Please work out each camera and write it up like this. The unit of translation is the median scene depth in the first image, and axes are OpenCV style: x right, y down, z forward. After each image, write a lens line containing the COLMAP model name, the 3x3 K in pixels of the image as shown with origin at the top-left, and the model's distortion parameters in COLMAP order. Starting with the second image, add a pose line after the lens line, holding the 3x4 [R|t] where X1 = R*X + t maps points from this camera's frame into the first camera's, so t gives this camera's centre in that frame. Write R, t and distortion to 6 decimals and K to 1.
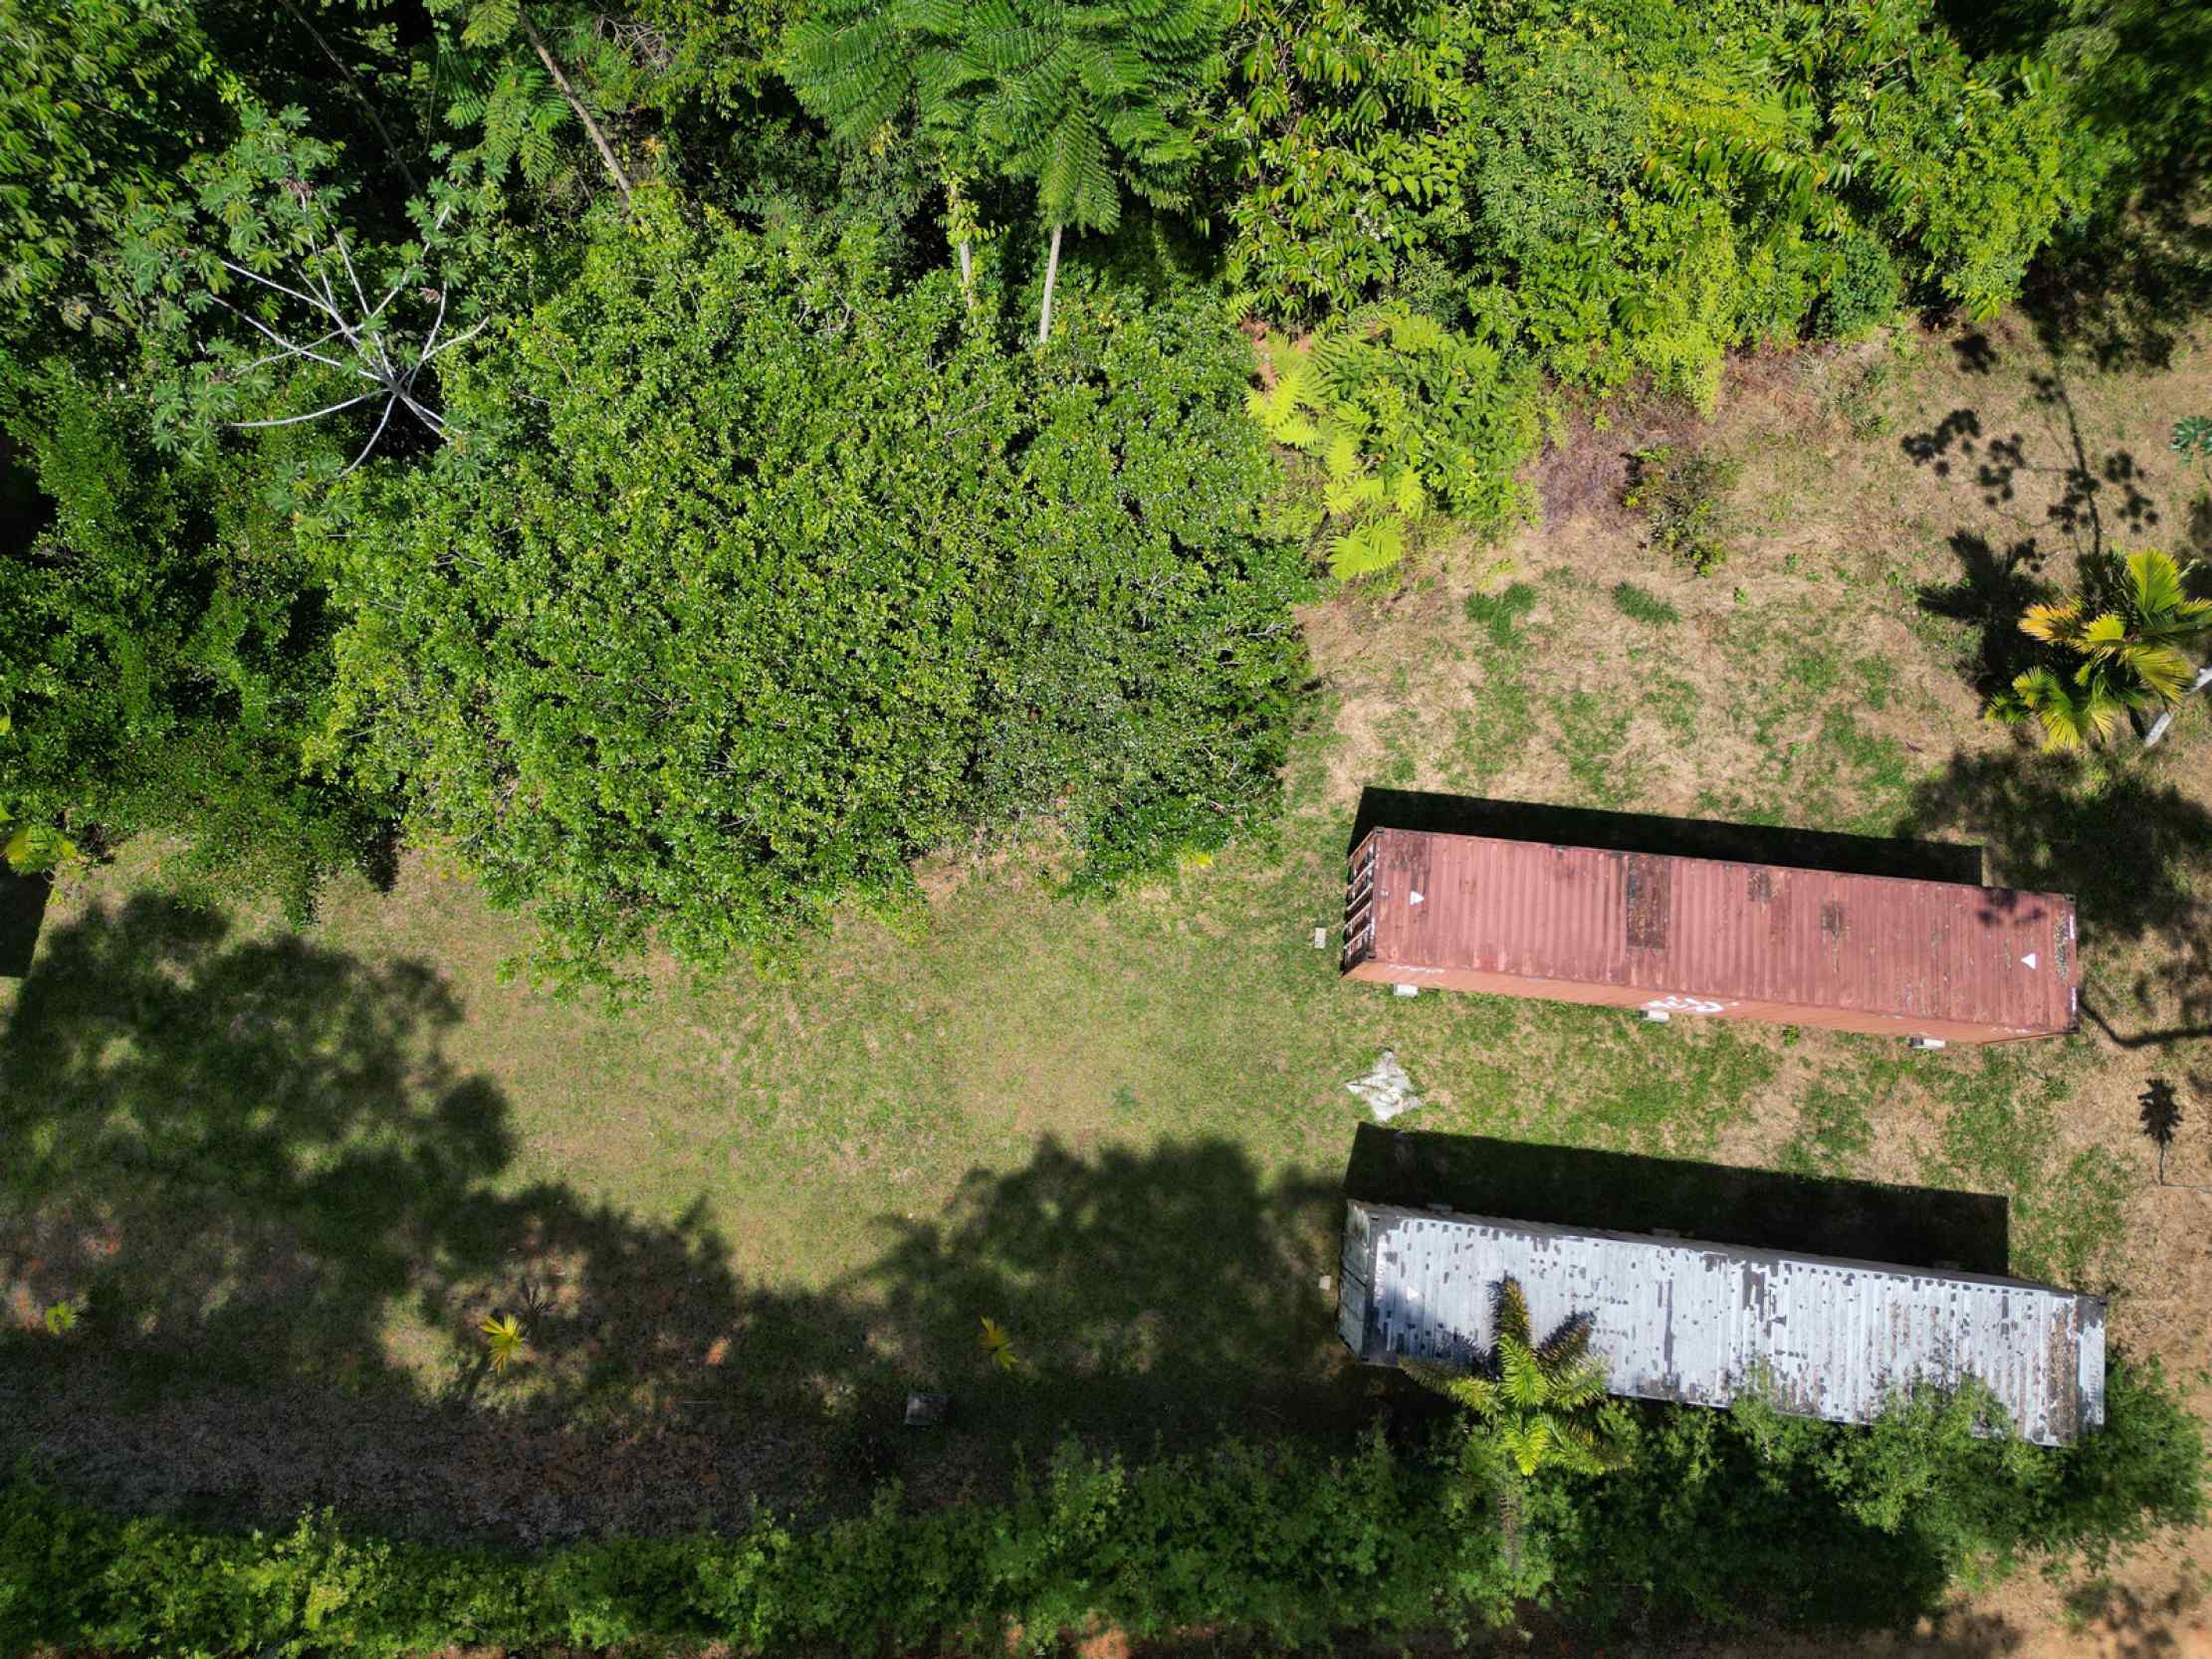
lens RADIAL K [[1571.1, 0, 1084.3], [0, 1571.1, 831.6], [0, 0, 1]] dist [0.092913, -0.088314]
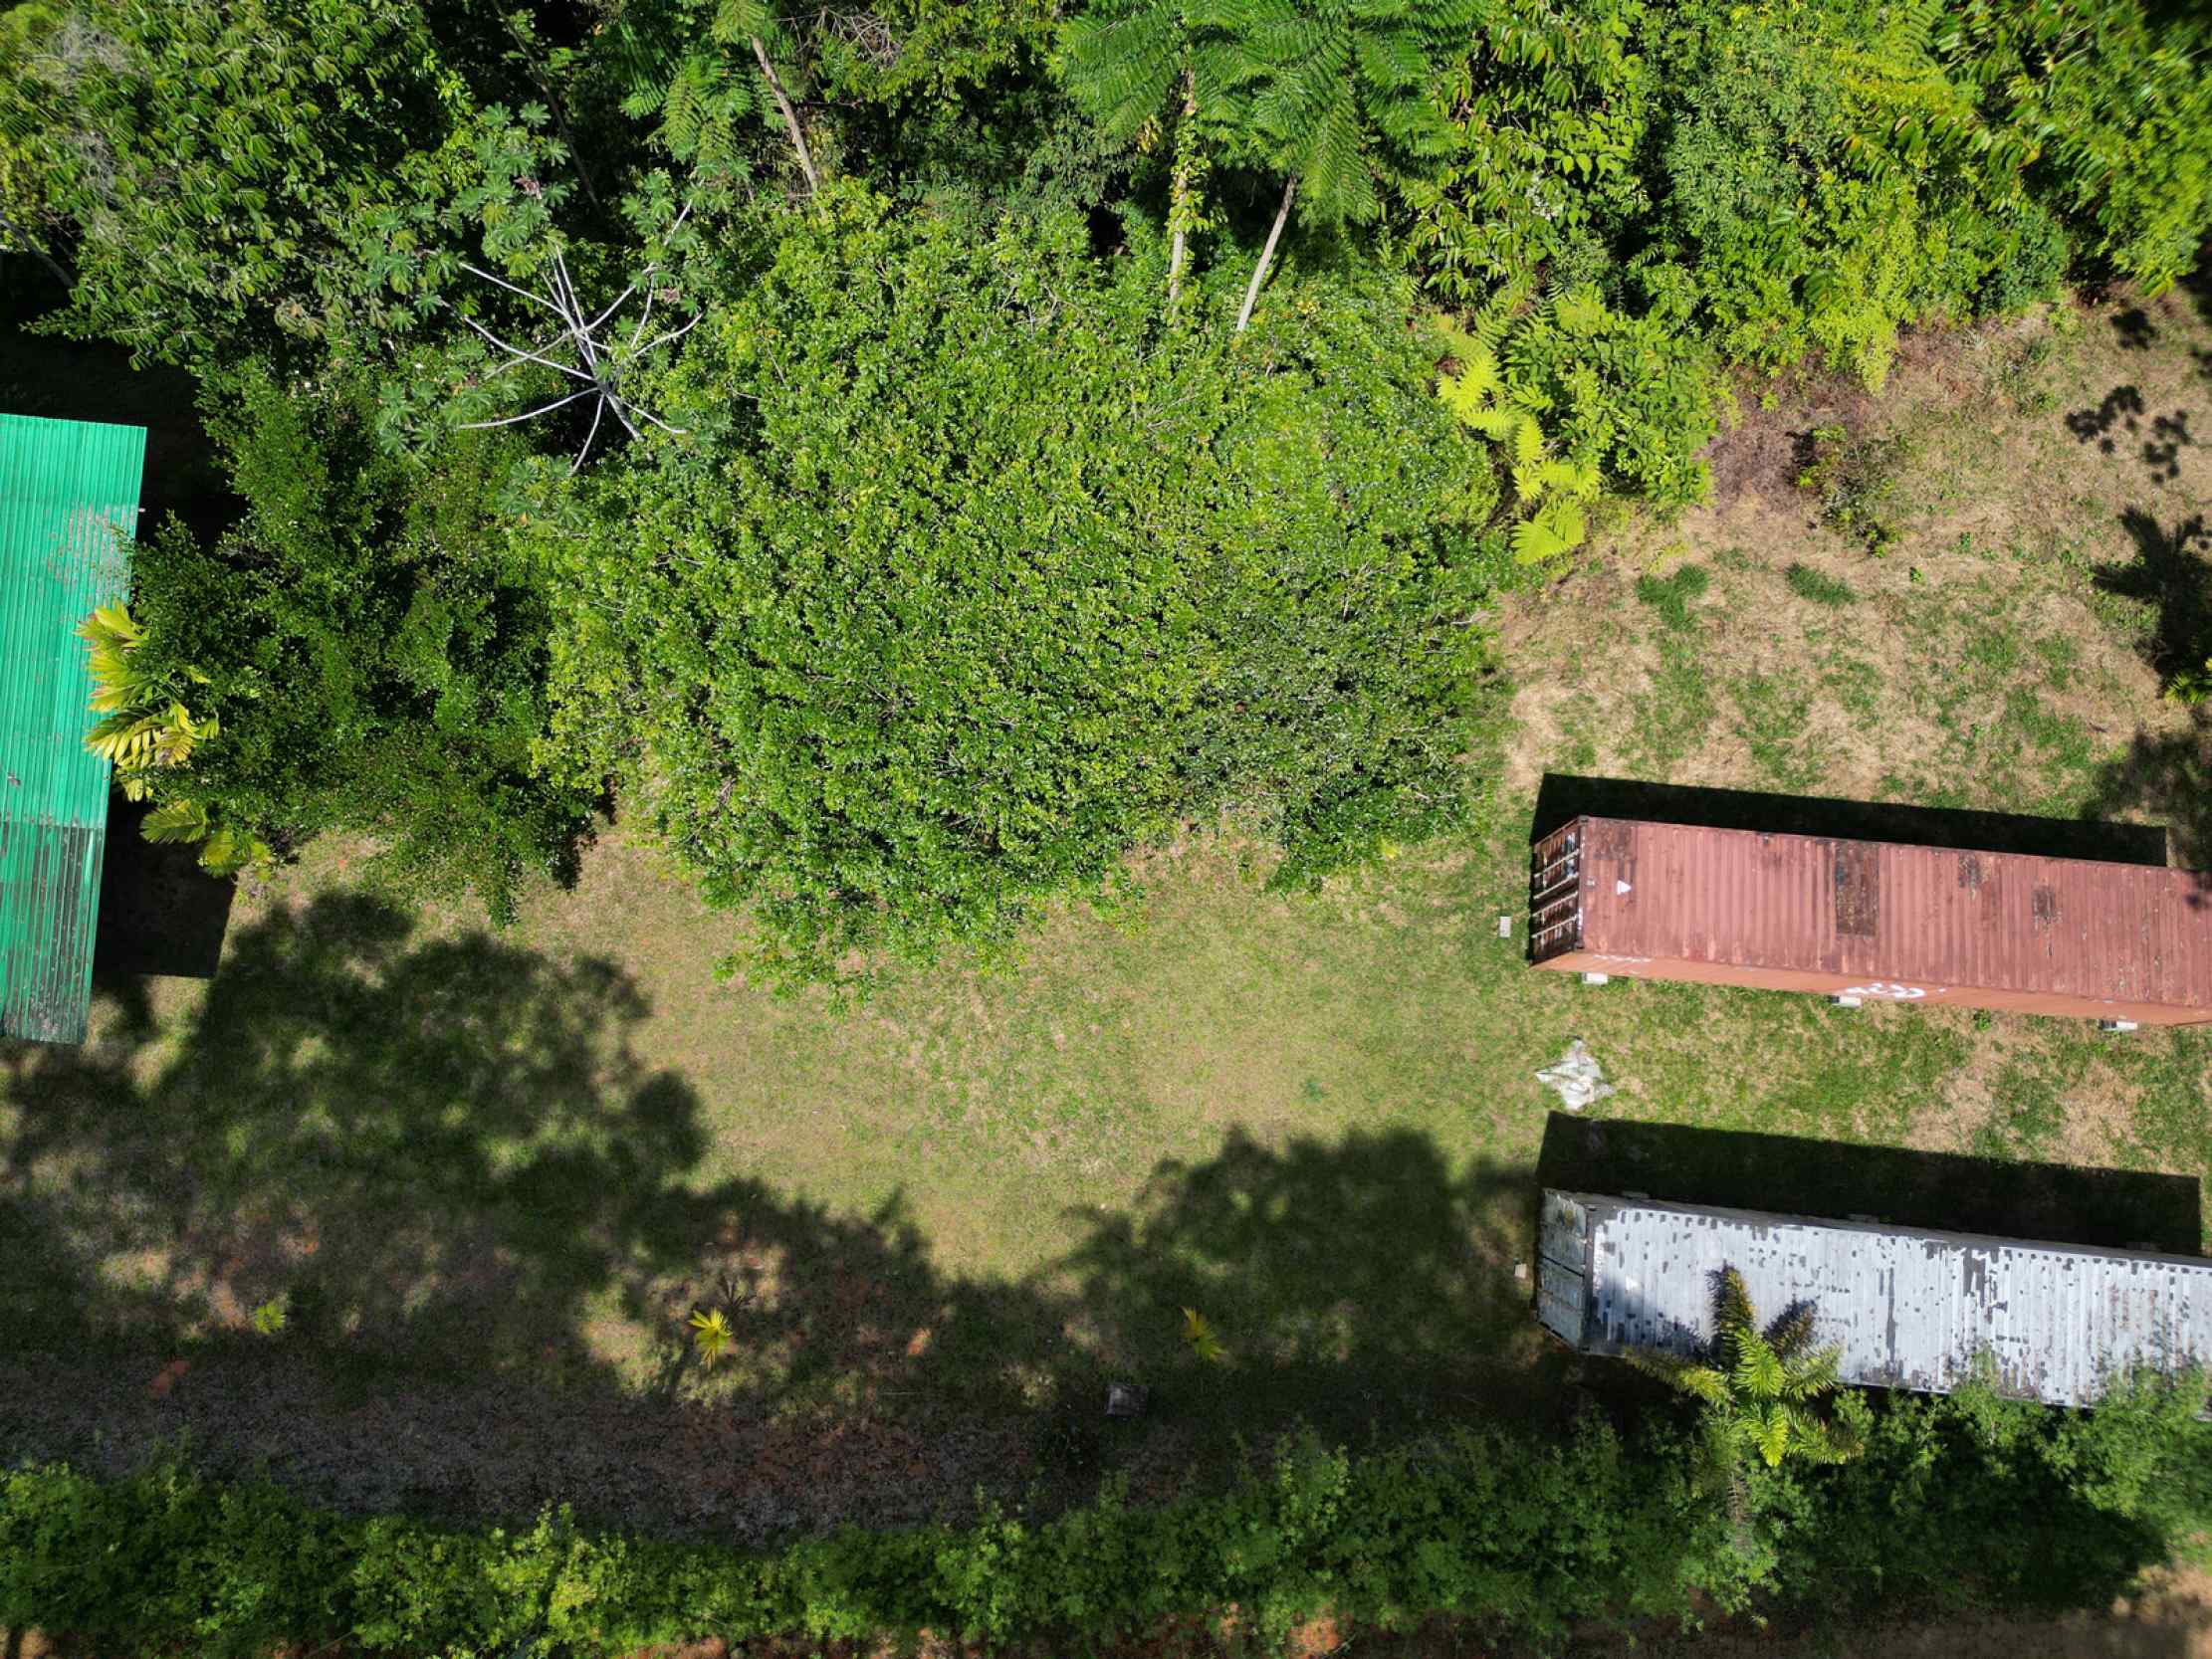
lens RADIAL K [[1571.1, 0, 1084.3], [0, 1571.1, 831.6], [0, 0, 1]] dist [0.092913, -0.088314]
pose [[0.999945, -0.010202, 0.002509, -0.122843], [0.010156, 0.999792, 0.017695, -0.013258], [-0.002689, -0.017669, 0.999840, 0.002346]]
